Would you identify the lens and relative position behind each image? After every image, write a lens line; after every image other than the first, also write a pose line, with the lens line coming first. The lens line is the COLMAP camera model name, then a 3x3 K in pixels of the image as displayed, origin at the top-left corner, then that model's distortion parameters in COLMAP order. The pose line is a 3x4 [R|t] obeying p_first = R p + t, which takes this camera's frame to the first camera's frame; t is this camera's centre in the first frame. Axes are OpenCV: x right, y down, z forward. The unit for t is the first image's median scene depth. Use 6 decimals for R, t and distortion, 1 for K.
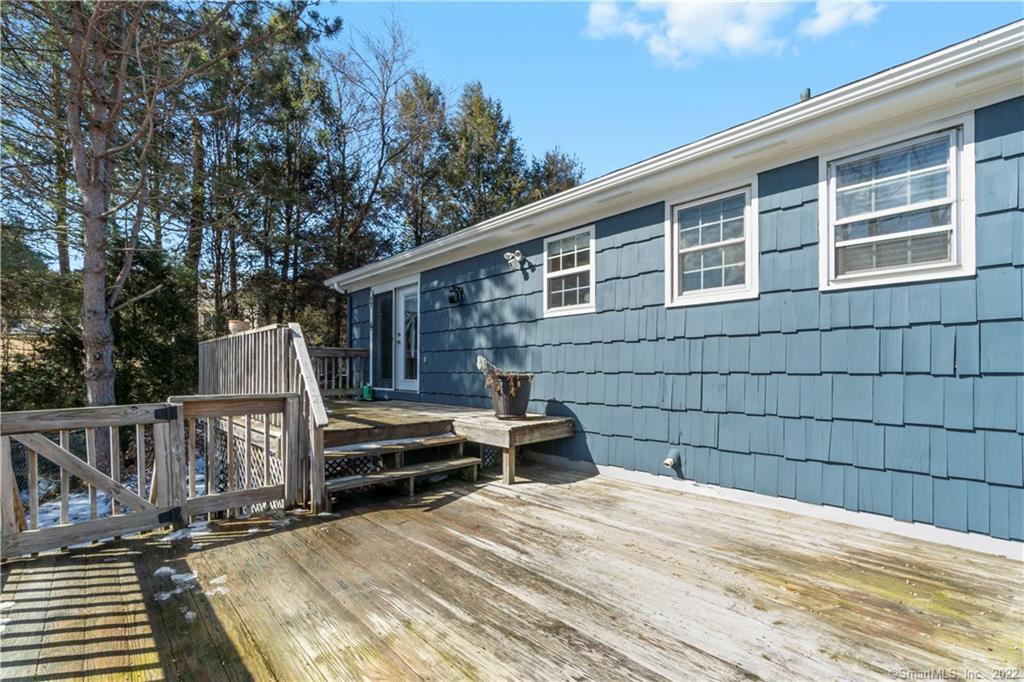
lens RADIAL K [[442.0, 0, 509.3], [0, 442.0, 370.5], [0, 0, 1]] dist [0.000301, 0.000134]
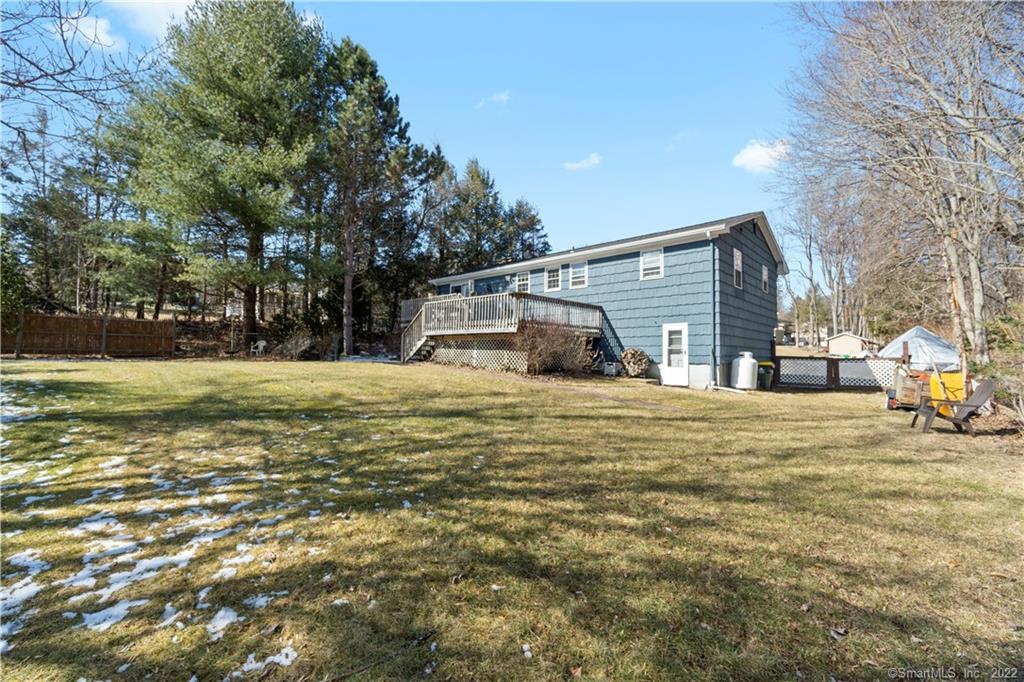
lens RADIAL K [[425.9, 0, 512.7], [0, 425.9, 328.5], [0, 0, 1]] dist [-0.001735, -0.000273]
pose [[0.997216, 0.000938, 0.074560, -0.111408], [0.003397, 0.998311, -0.058000, 0.185969], [-0.074489, 0.058092, 0.995528, -1.274410]]
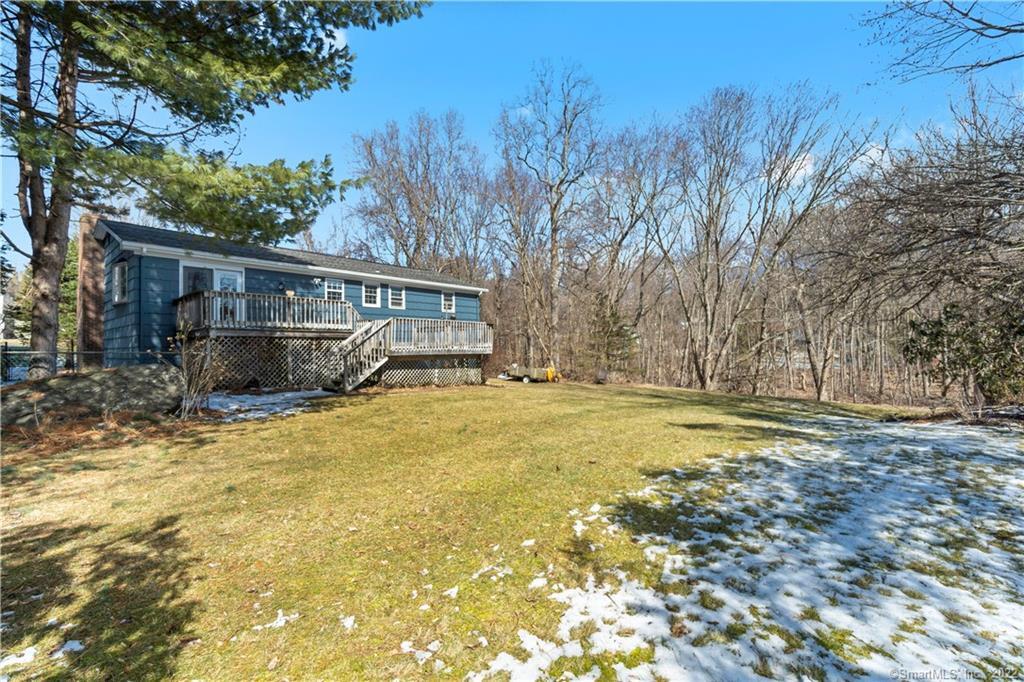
lens RADIAL K [[425.9, 0, 512.7], [0, 425.9, 328.5], [0, 0, 1]] dist [-0.001735, -0.000273]
pose [[-0.095228, 0.034092, 0.994872, -1.586923], [0.001729, 0.999418, -0.034083, 0.088001], [-0.995454, -0.001525, -0.095231, -0.020559]]
